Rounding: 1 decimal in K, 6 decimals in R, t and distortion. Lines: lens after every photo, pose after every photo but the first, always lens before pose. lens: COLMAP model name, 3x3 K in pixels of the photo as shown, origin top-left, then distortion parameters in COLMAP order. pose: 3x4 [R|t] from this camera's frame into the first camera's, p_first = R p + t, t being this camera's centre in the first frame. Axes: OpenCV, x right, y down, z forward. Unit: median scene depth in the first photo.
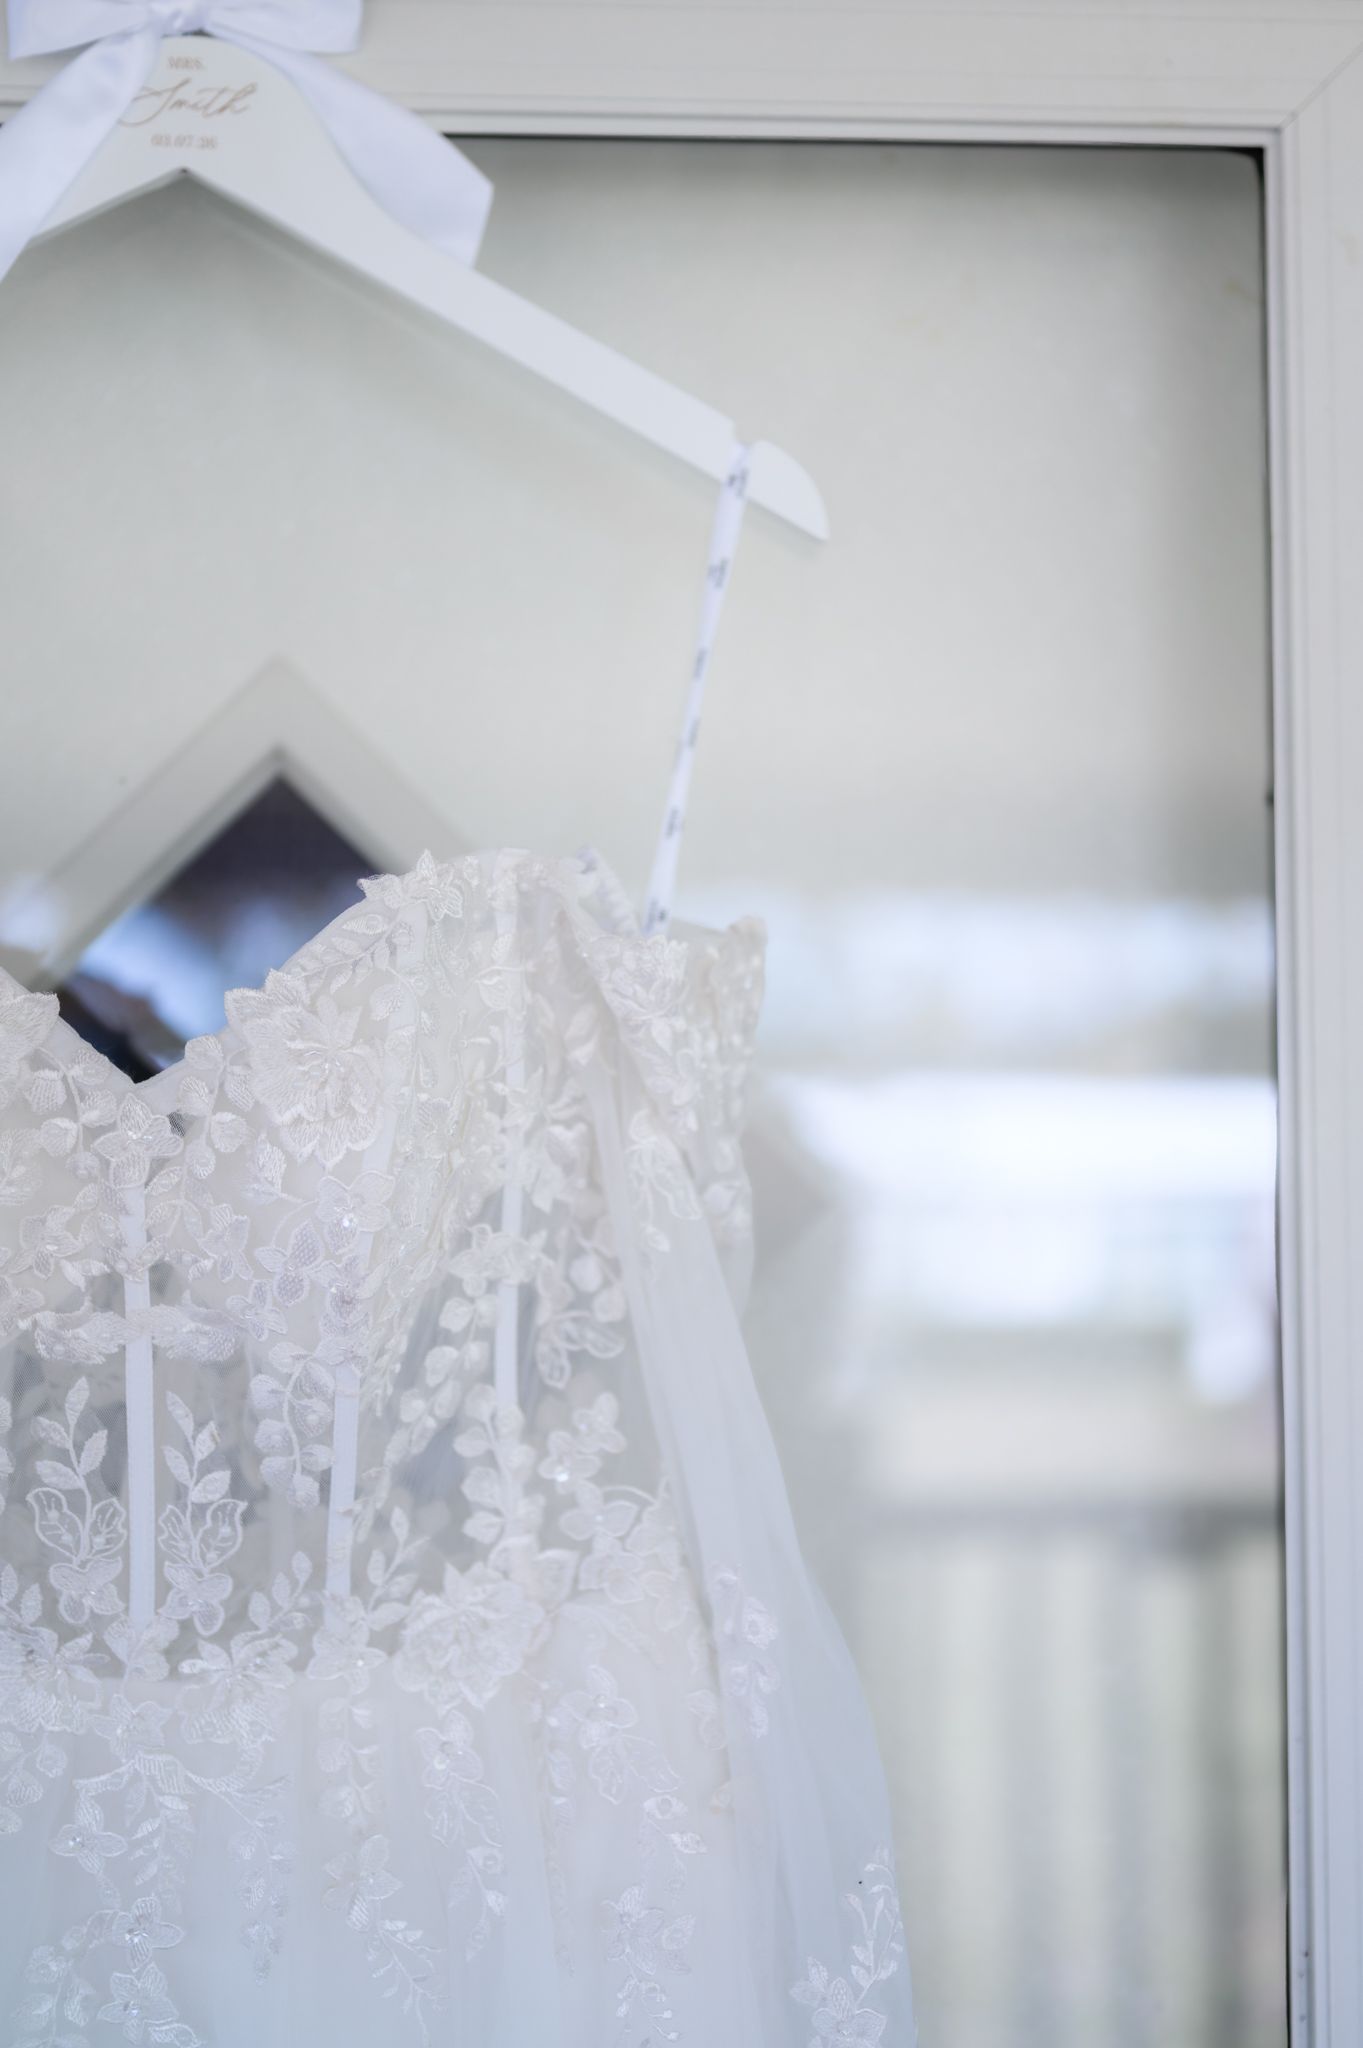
lens RADIAL K [[3605.3, 0, 681.5], [0, 3605.3, 1024.0], [0, 0, 1]] dist [0.037605, 0.135362]
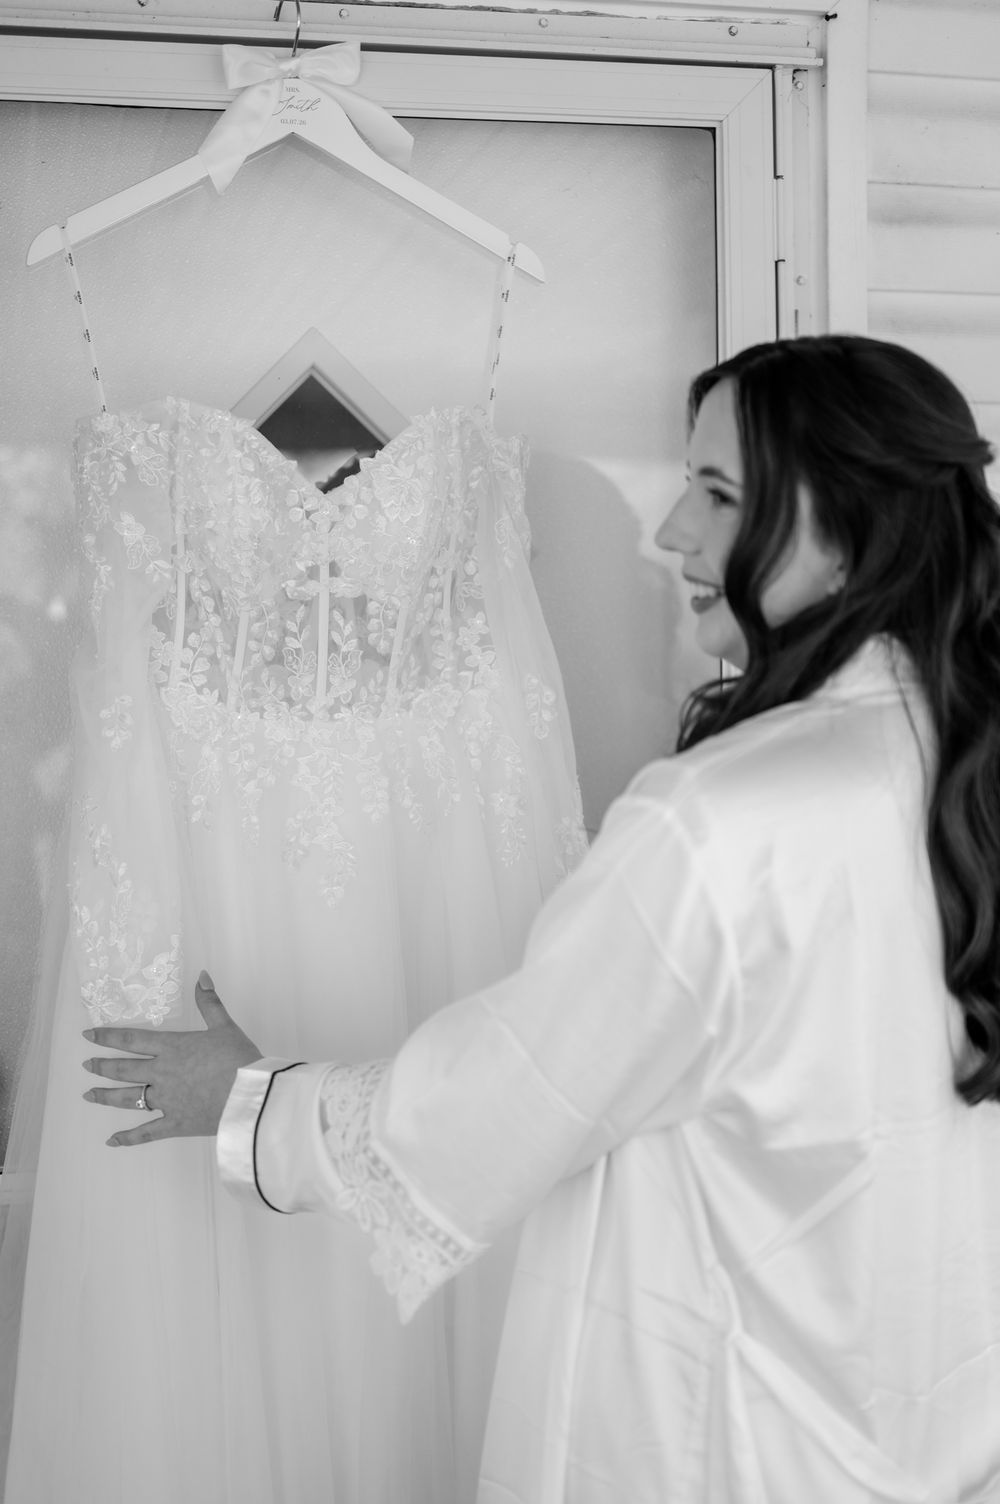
lens RADIAL K [[2647.6, 0, 500.0], [0, 2647.6, 752.0], [0, 0, 1]] dist [0.037605, 0.135362]
pose [[0.981682, -0.031746, 0.187863, -0.392874], [0.016091, 0.996313, 0.084275, 0.042862], [-0.189846, -0.079709, 0.978573, -0.952861]]
